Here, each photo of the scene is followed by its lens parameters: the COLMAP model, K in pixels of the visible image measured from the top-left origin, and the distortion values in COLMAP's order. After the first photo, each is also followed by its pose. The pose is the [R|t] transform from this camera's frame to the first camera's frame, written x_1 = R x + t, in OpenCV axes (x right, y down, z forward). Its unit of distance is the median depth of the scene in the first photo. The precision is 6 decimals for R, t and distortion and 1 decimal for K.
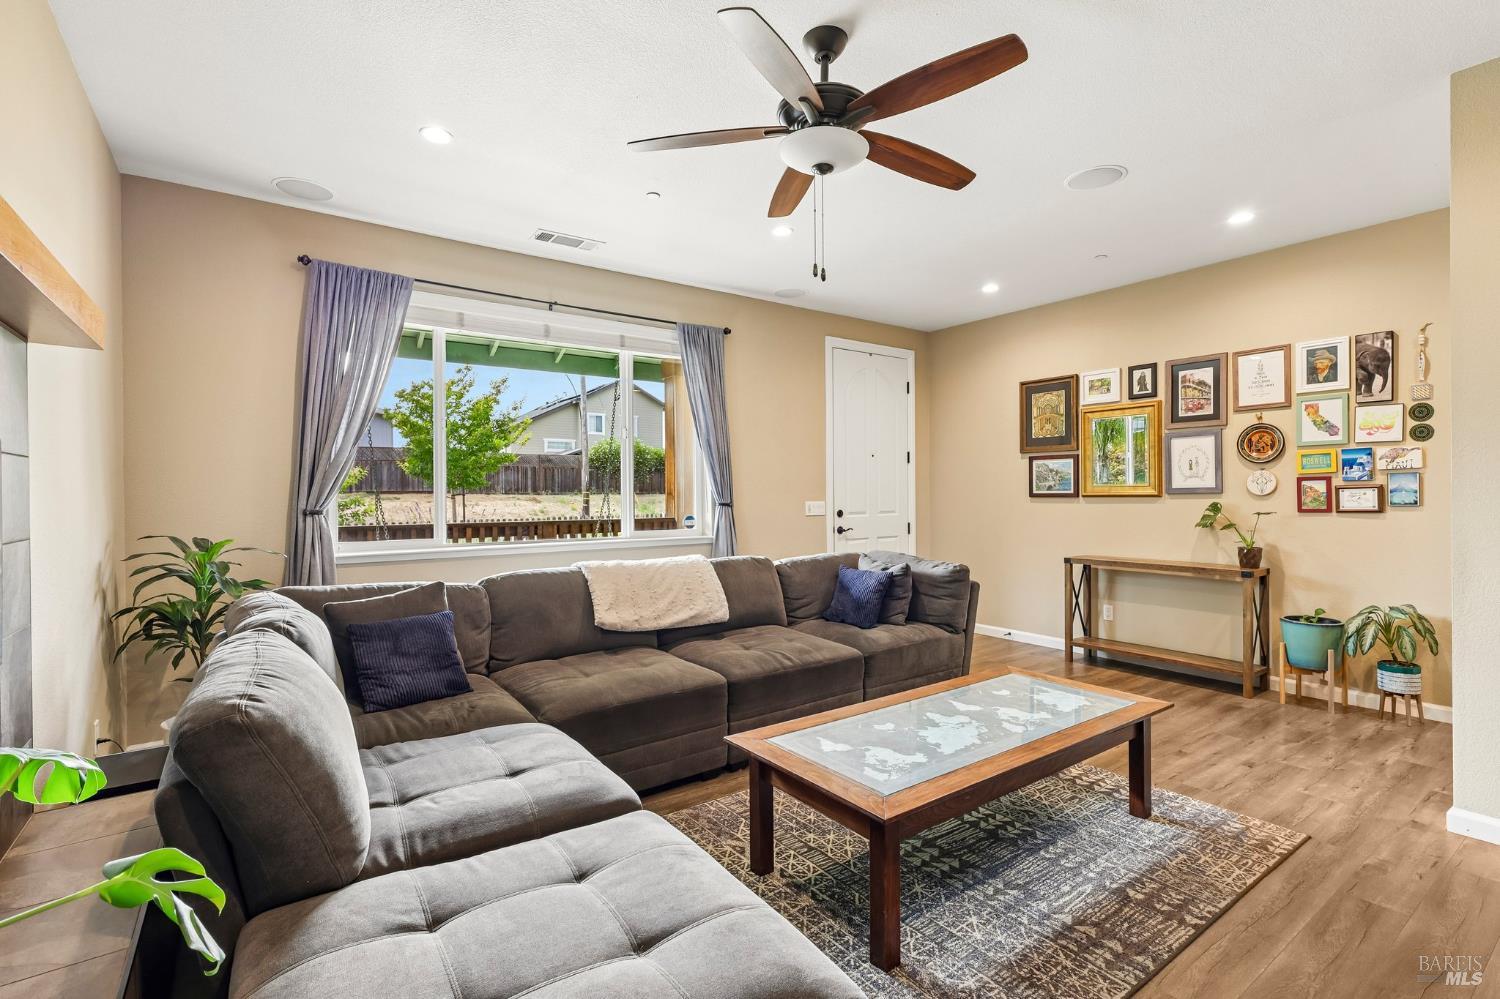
lens RADIAL K [[692.2, 0, 750.0], [0, 692.2, 499.5], [0, 0, 1]] dist [-0.000021, 0.000468]
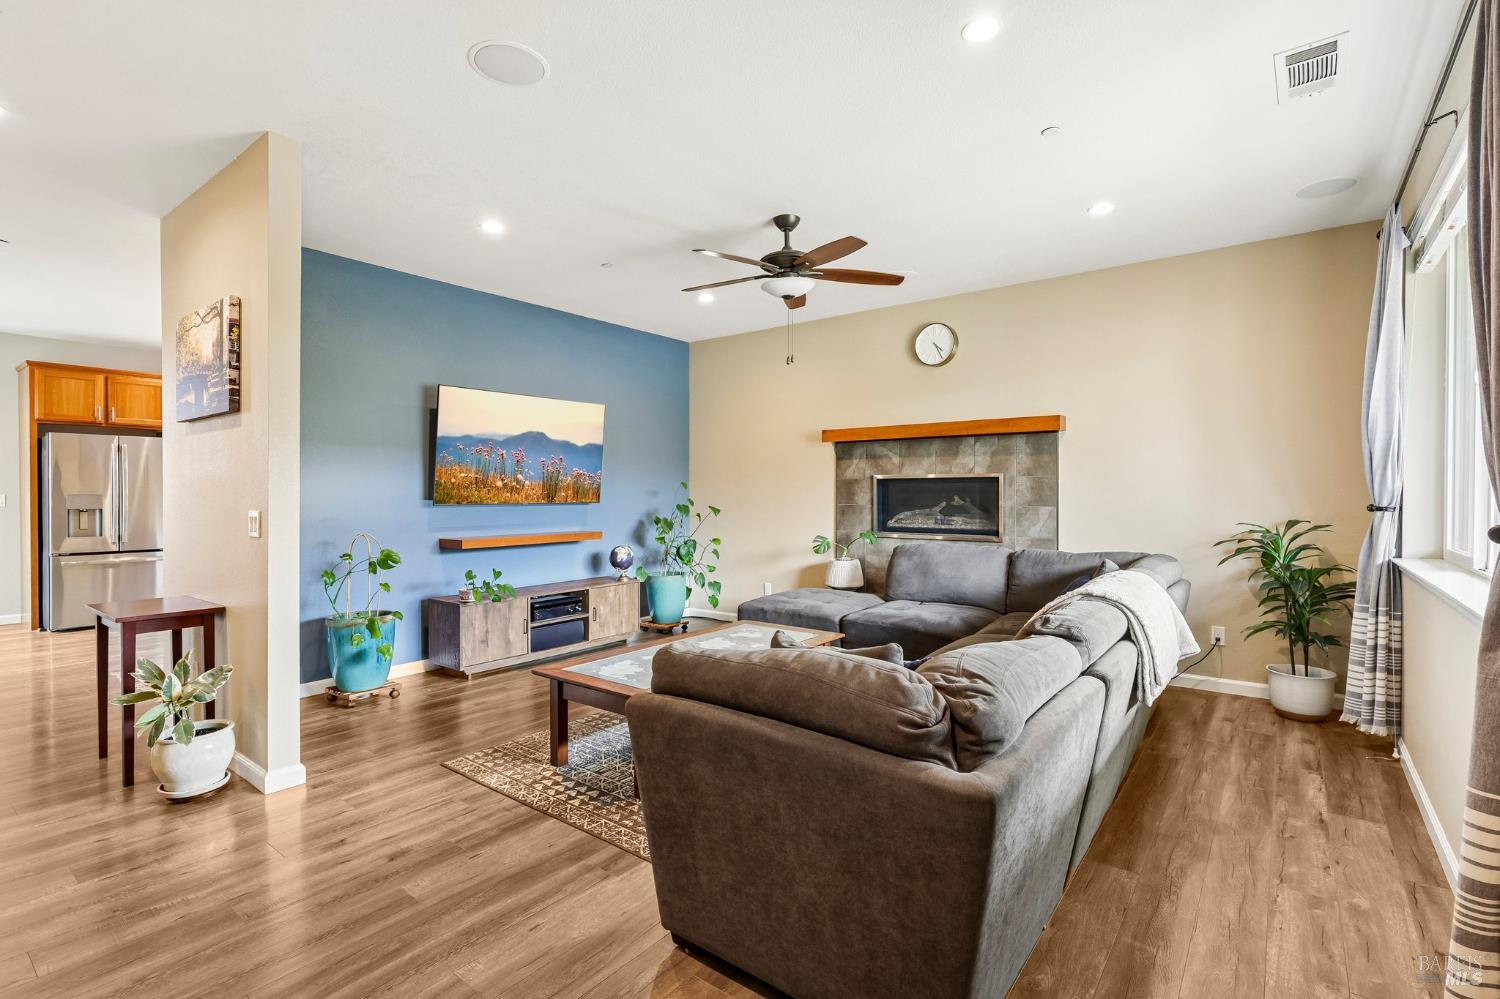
lens RADIAL K [[716.2, 0, 751.5], [0, 716.2, 489.0], [0, 0, 1]] dist [0.000290, 0.000334]
pose [[-0.956828, 0.008999, -0.290517, 0.562991], [0.006589, 0.999935, 0.009273, -0.025564], [0.290581, 0.006959, -0.956825, 2.129394]]
